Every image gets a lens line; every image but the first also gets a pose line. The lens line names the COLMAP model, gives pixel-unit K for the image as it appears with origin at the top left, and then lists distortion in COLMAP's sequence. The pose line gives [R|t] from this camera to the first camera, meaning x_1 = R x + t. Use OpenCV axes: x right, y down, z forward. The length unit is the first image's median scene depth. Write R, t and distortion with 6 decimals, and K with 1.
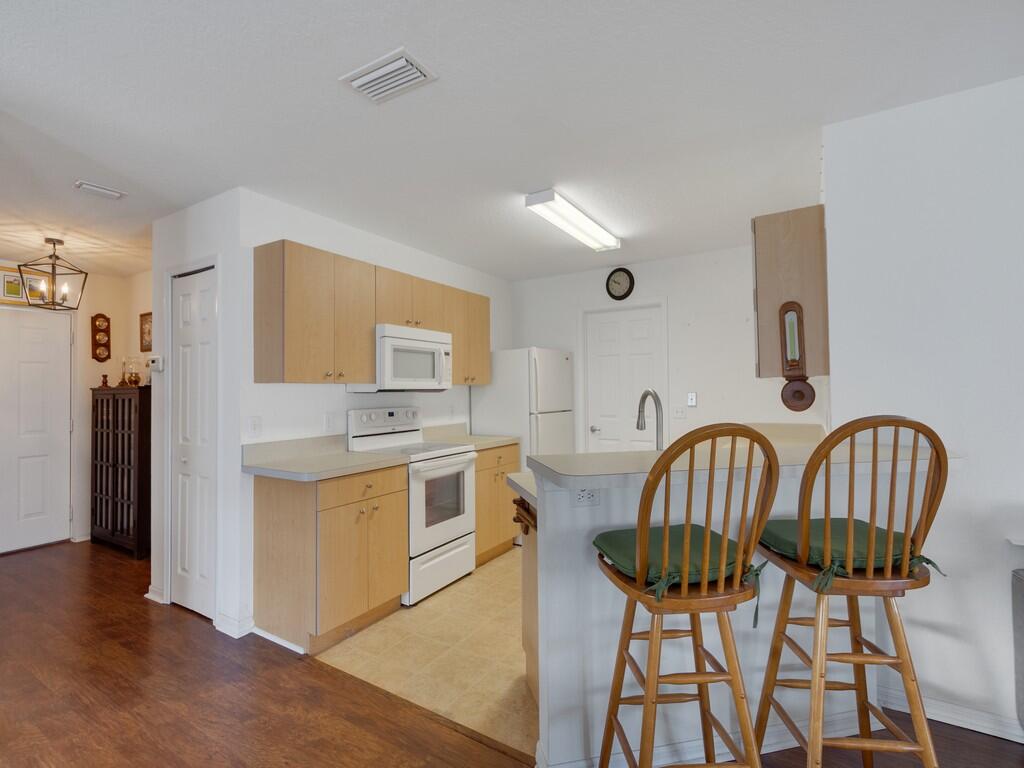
lens RADIAL K [[464.6, 0, 507.3], [0, 464.6, 383.0], [0, 0, 1]] dist [-0.000267, -0.003686]
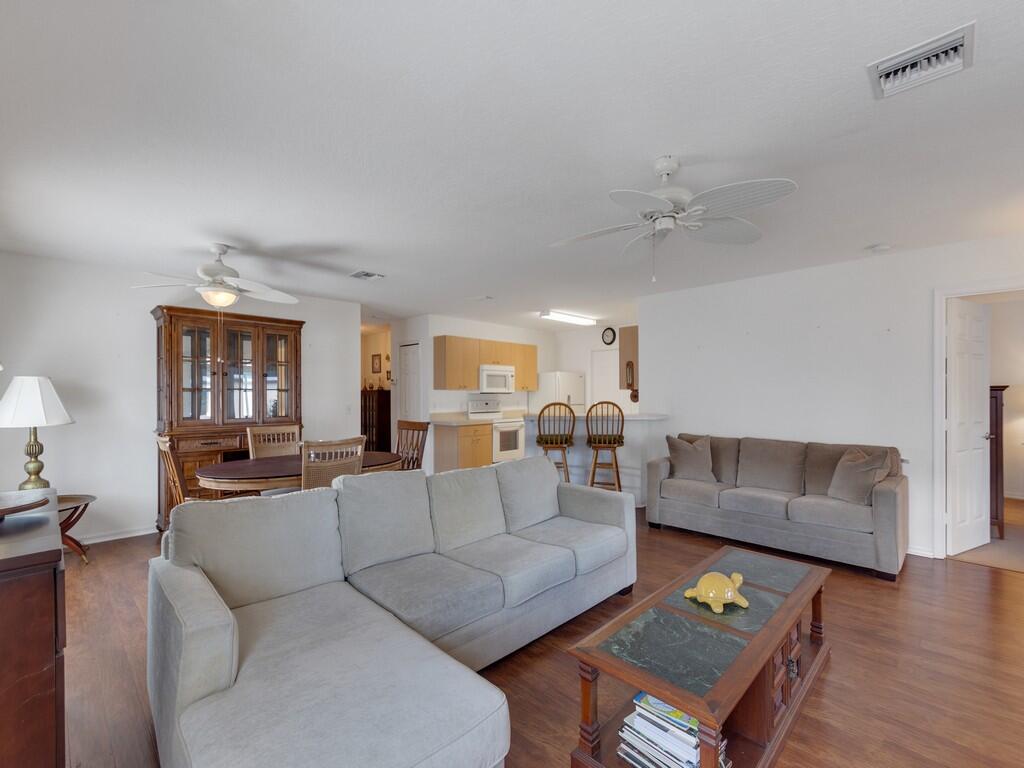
lens RADIAL K [[452.7, 0, 512.6], [0, 452.7, 398.4], [0, 0, 1]] dist [0.013882, -0.009673]
pose [[0.973408, 0.010916, -0.228819, 0.374634], [-0.004741, 0.999610, 0.027521, -0.019091], [0.229031, -0.025704, 0.973080, -1.104518]]
